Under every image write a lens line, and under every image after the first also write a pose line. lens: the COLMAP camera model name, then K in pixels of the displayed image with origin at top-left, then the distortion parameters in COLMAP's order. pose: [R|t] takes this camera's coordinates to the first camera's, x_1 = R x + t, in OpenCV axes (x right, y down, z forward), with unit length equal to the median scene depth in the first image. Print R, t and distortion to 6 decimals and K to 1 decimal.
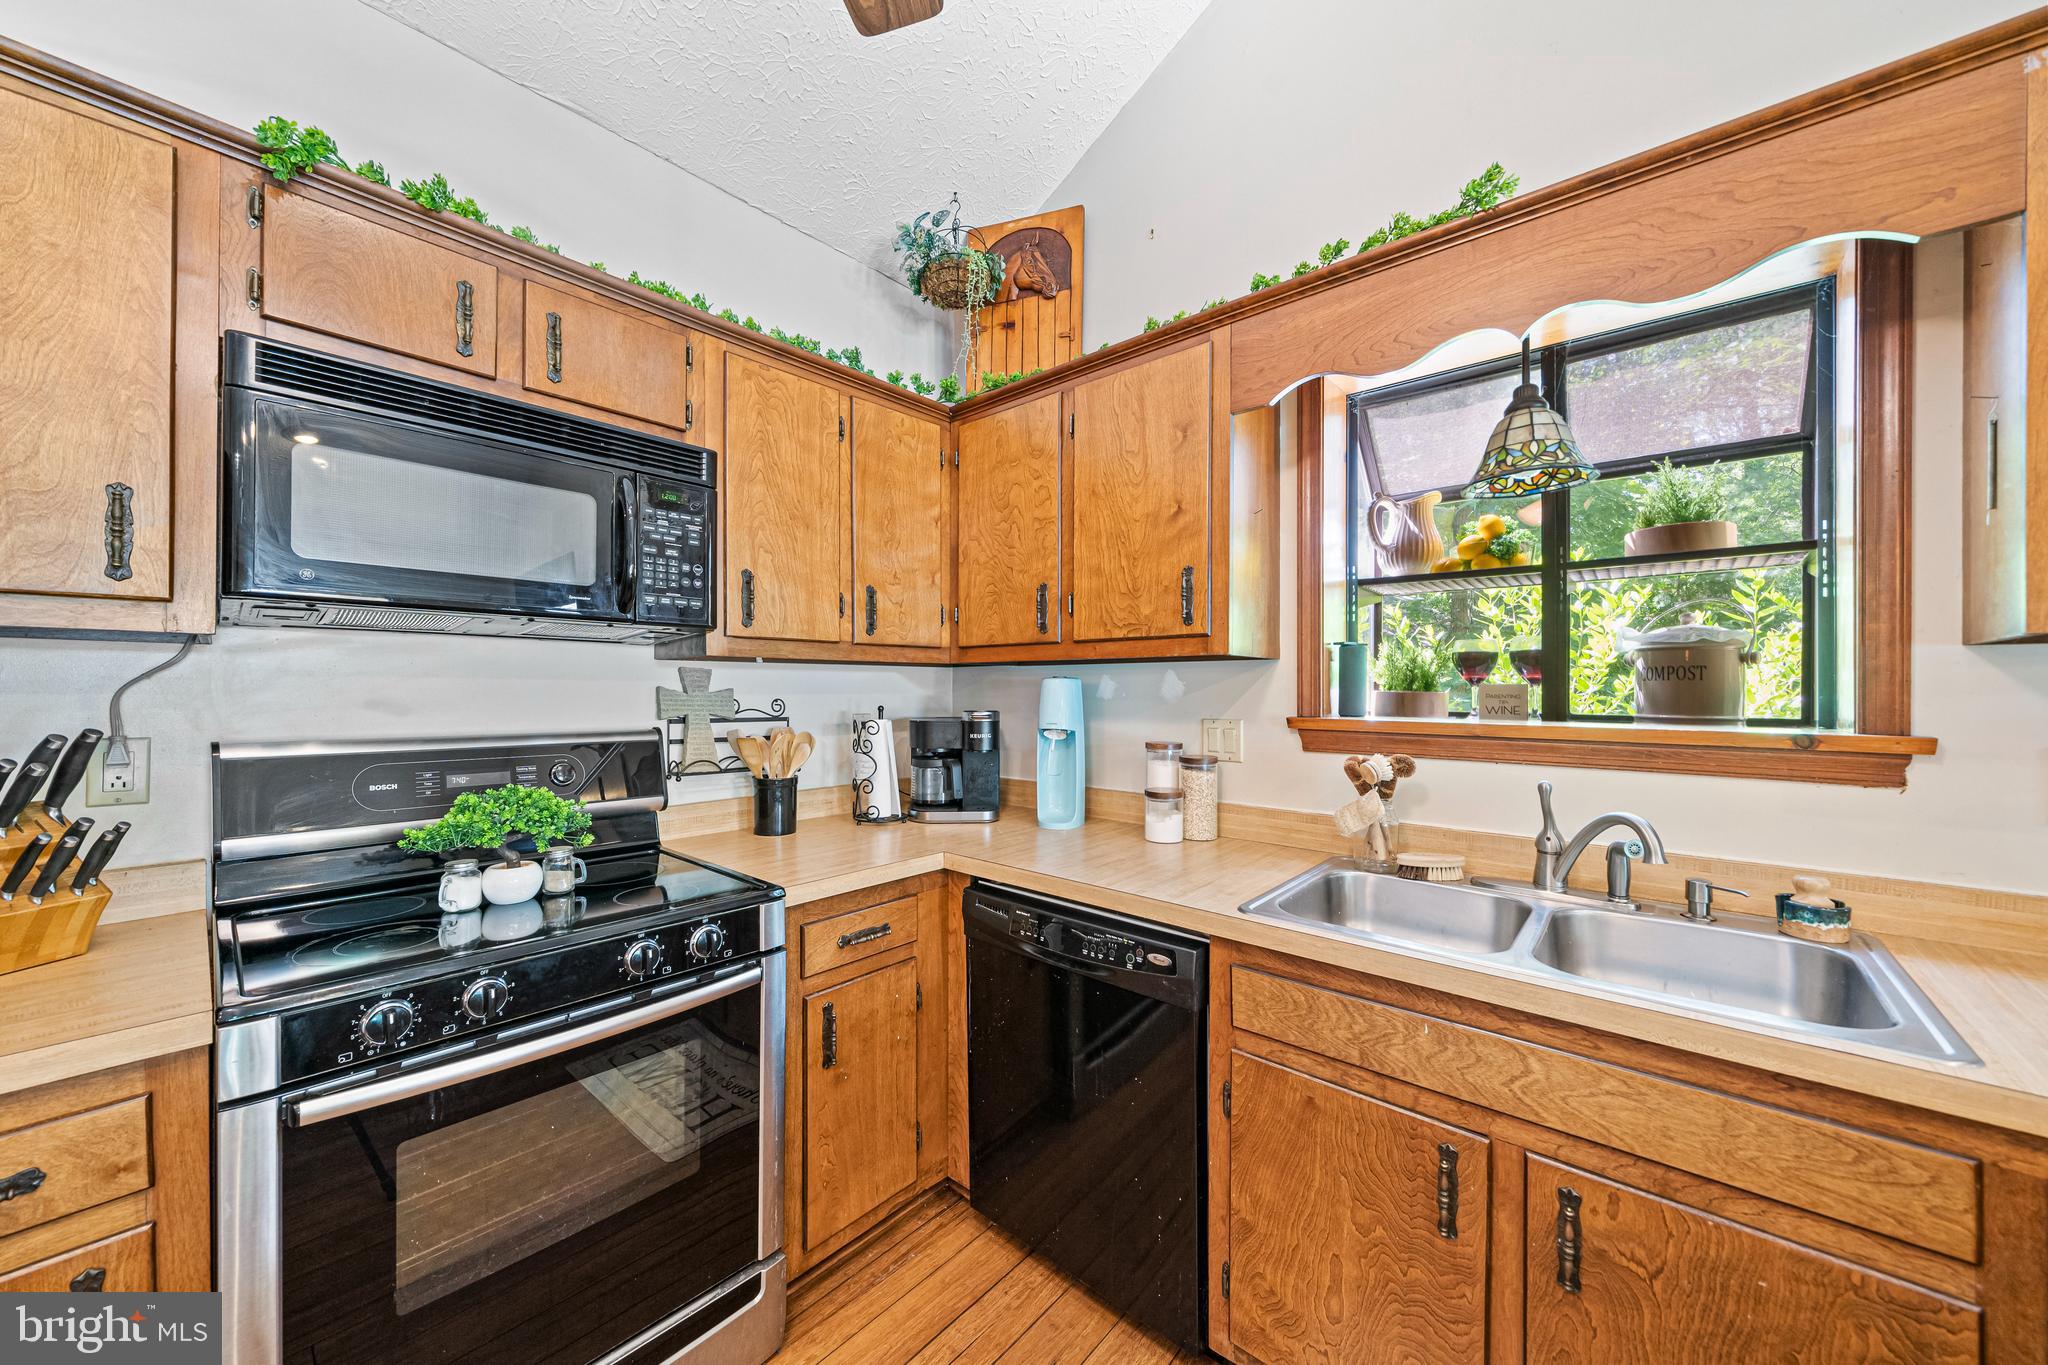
lens RADIAL K [[741.0, 0, 1000.7], [0, 741.0, 689.1], [0, 0, 1]] dist [-0.001533, -0.000173]
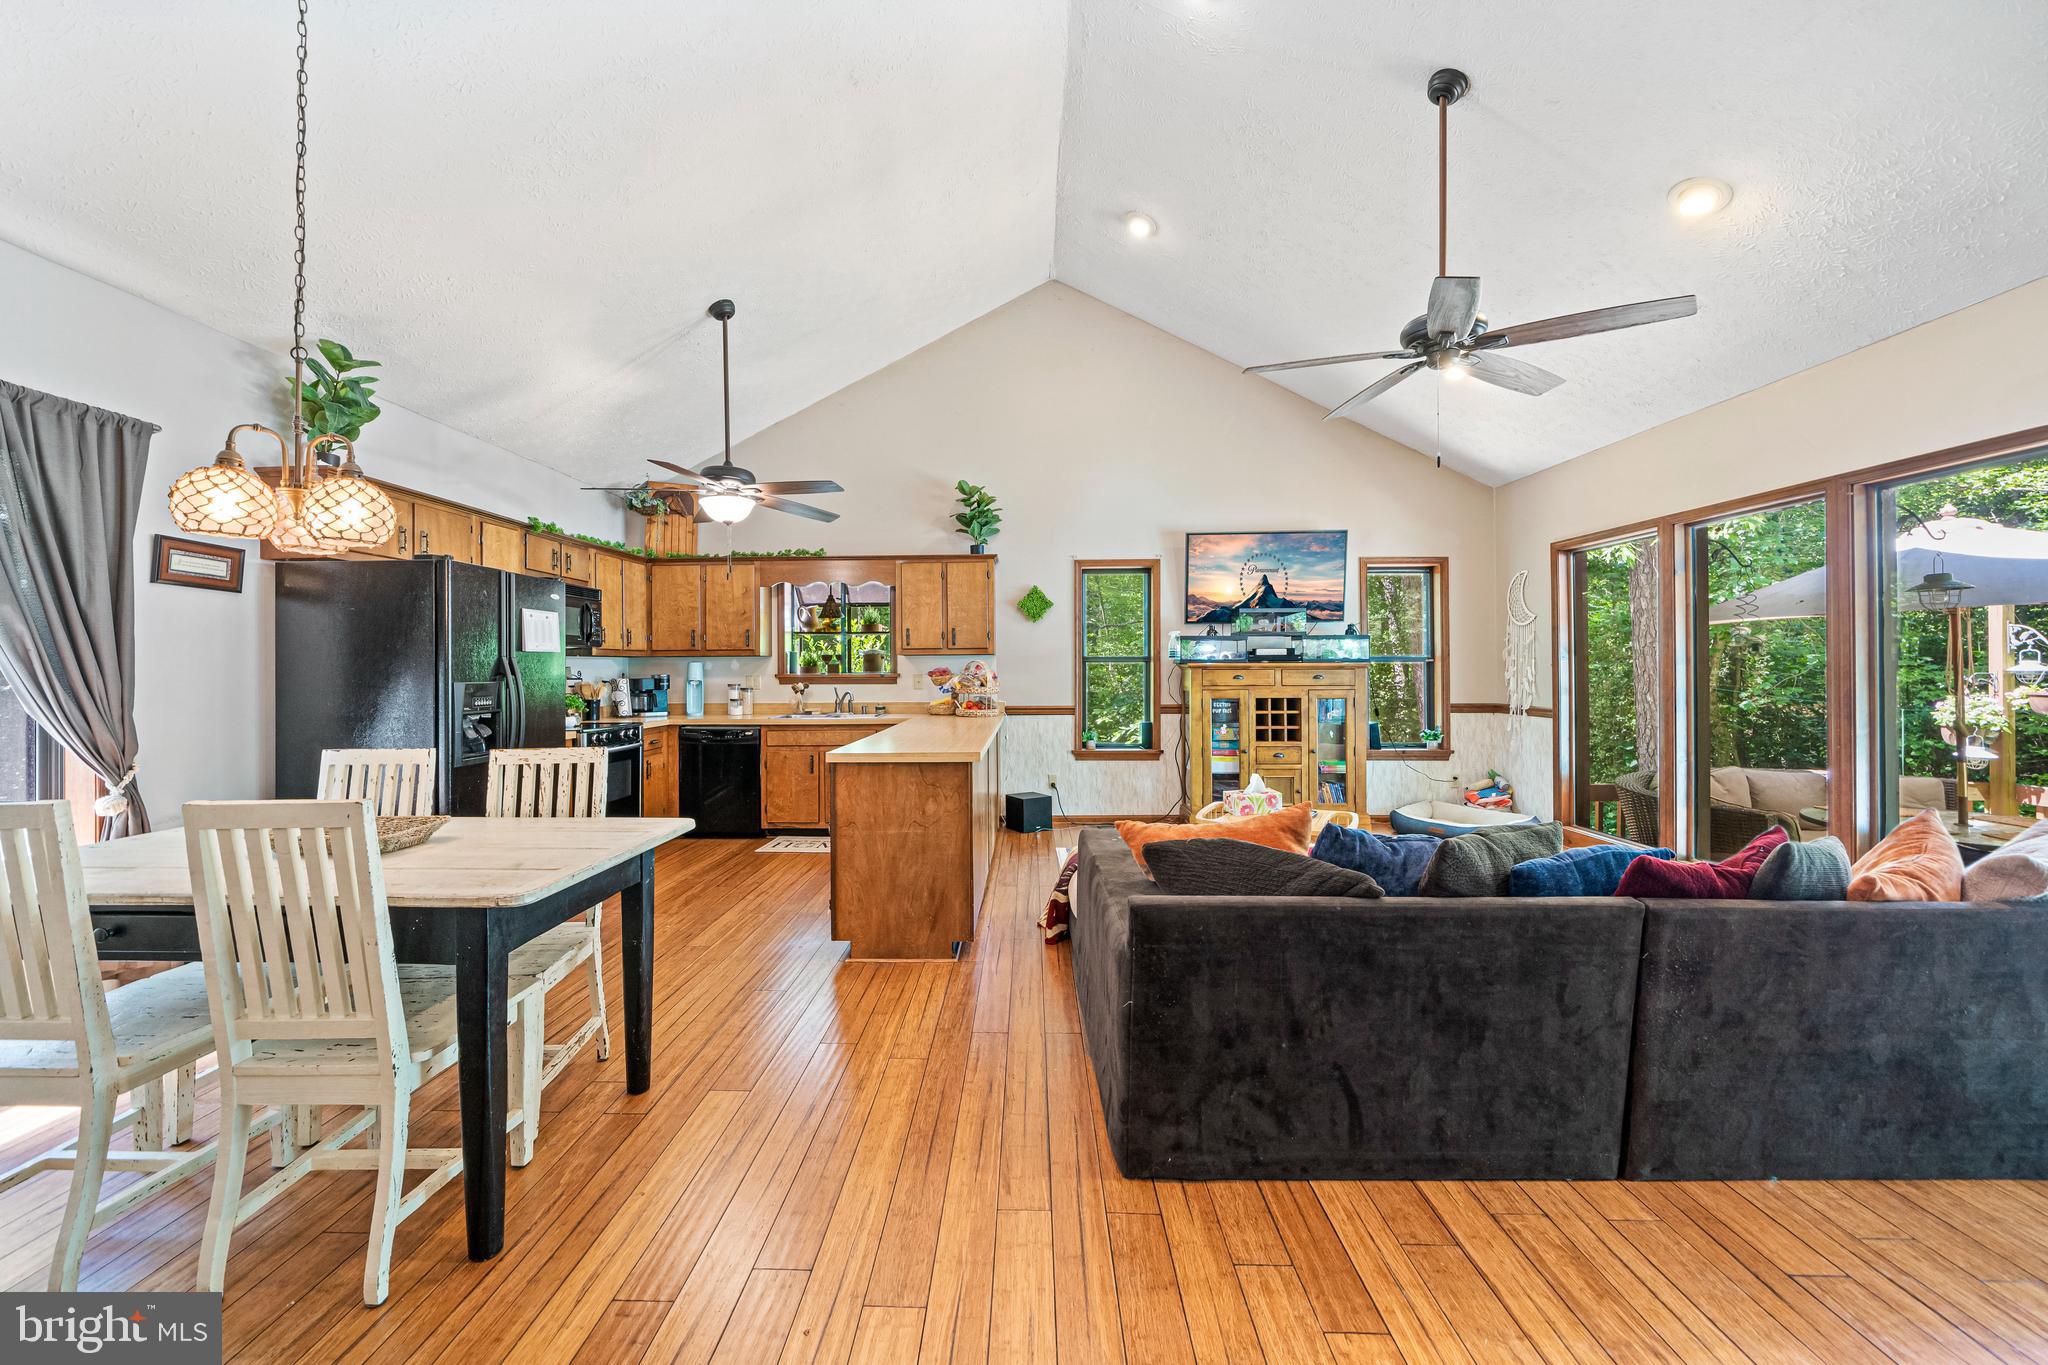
lens RADIAL K [[798.5, 0, 1006.1], [0, 798.5, 660.8], [0, 0, 1]] dist [-0.001697, 0.000110]
pose [[0.762853, -0.002139, 0.646568, -1.215355], [0.011044, 0.999892, -0.009722, 0.026863], [-0.646478, 0.014557, 0.762794, -2.565822]]
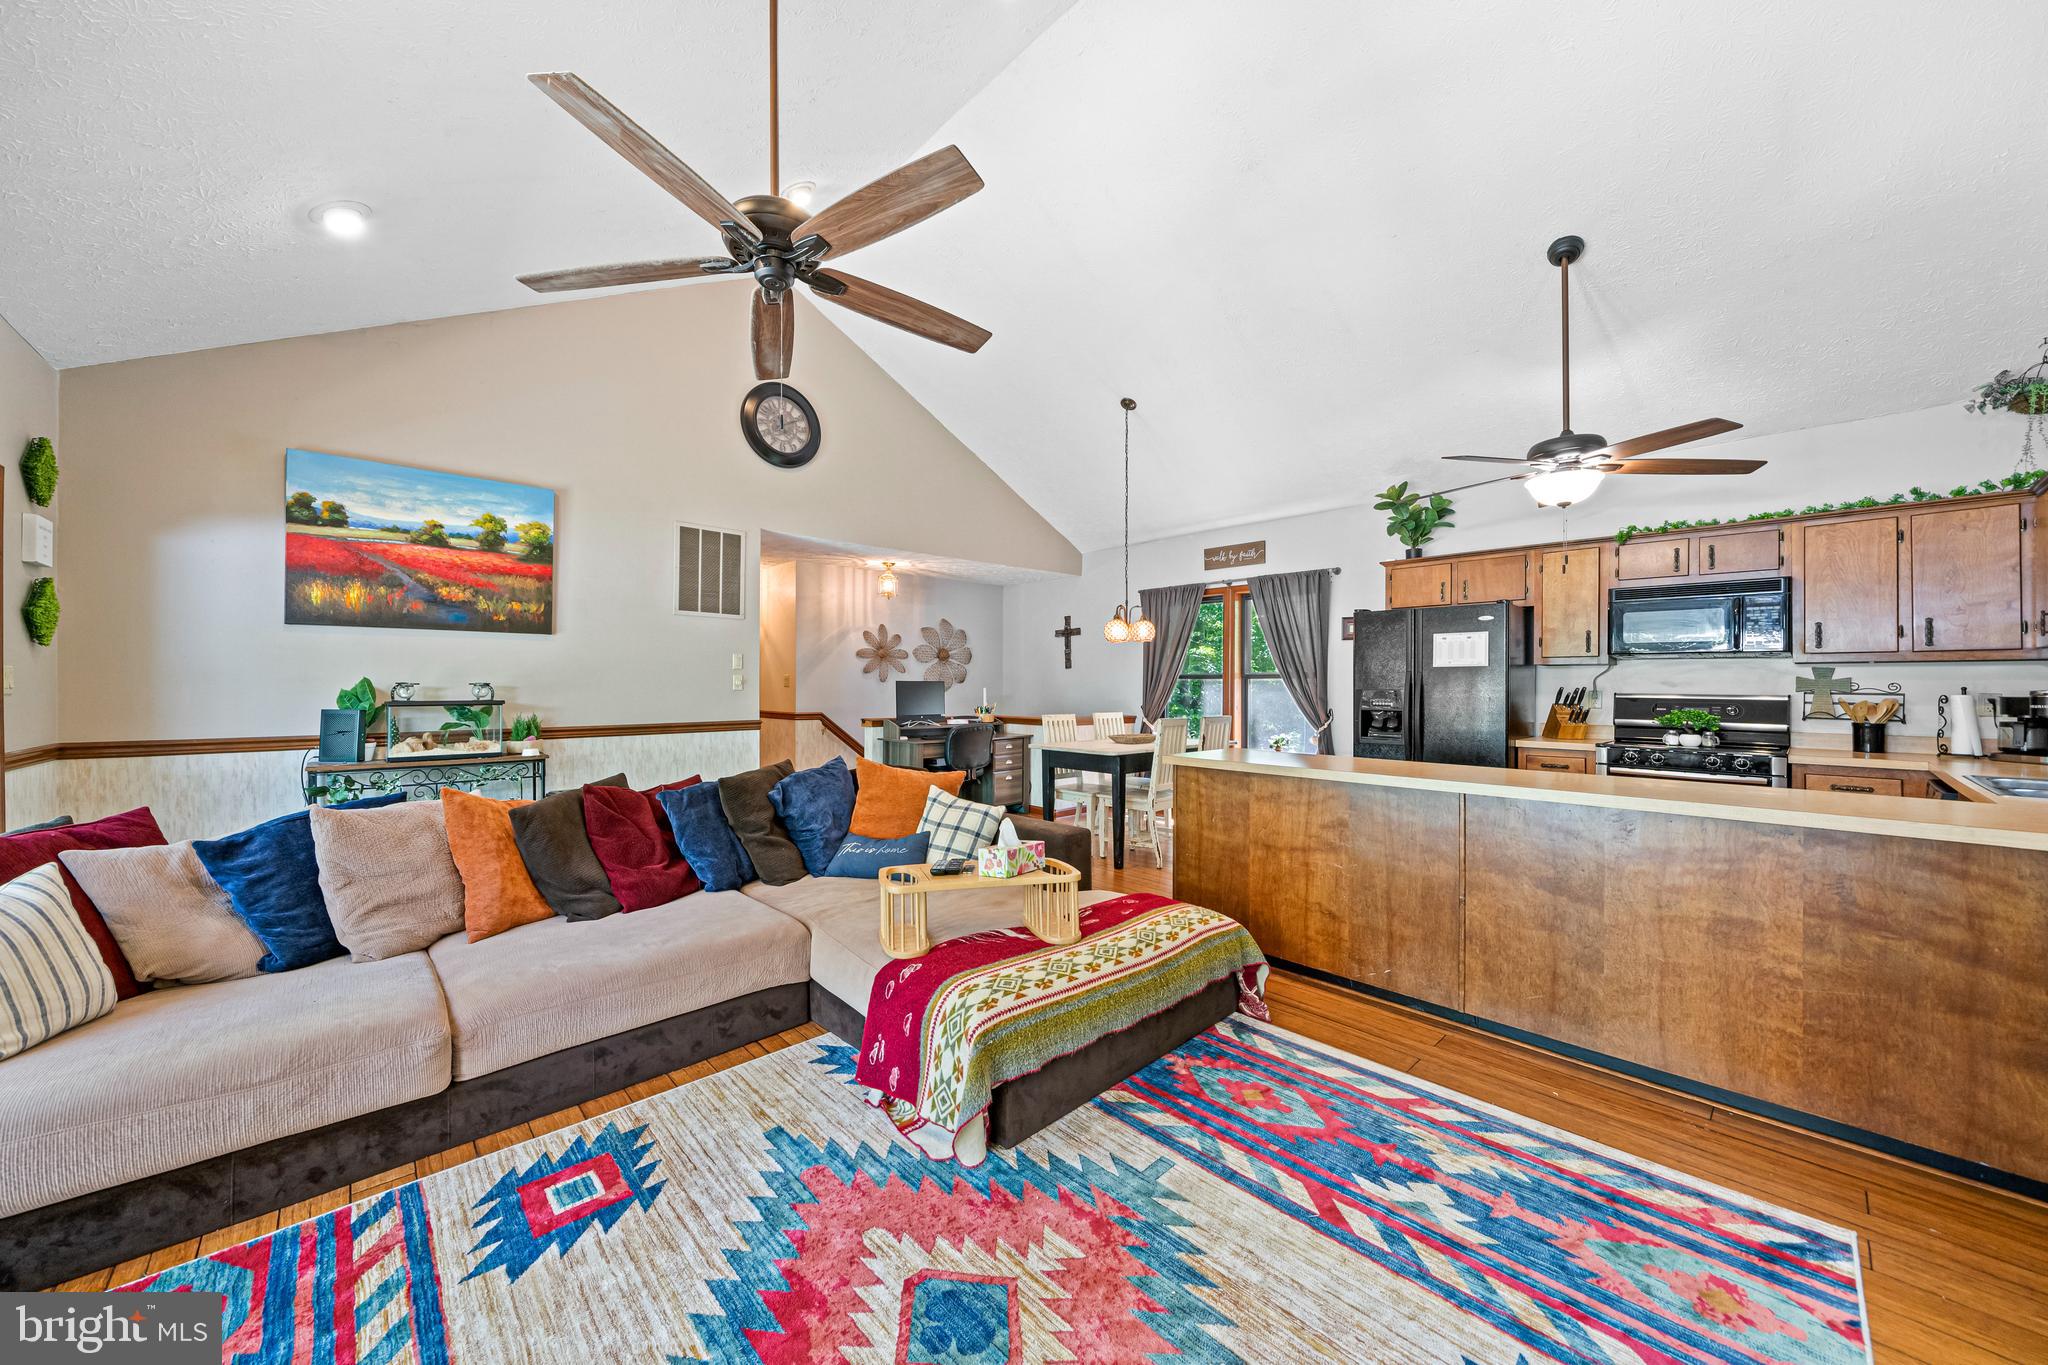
lens RADIAL K [[733.1, 0, 1005.3], [0, 733.1, 685.6], [0, 0, 1]] dist [-0.010560, 0.000244]
pose [[-0.105749, -0.002405, -0.994390, 2.115924], [-0.006116, 0.999980, -0.001769, 0.046116], [0.994374, 0.005895, -0.105762, -1.208896]]
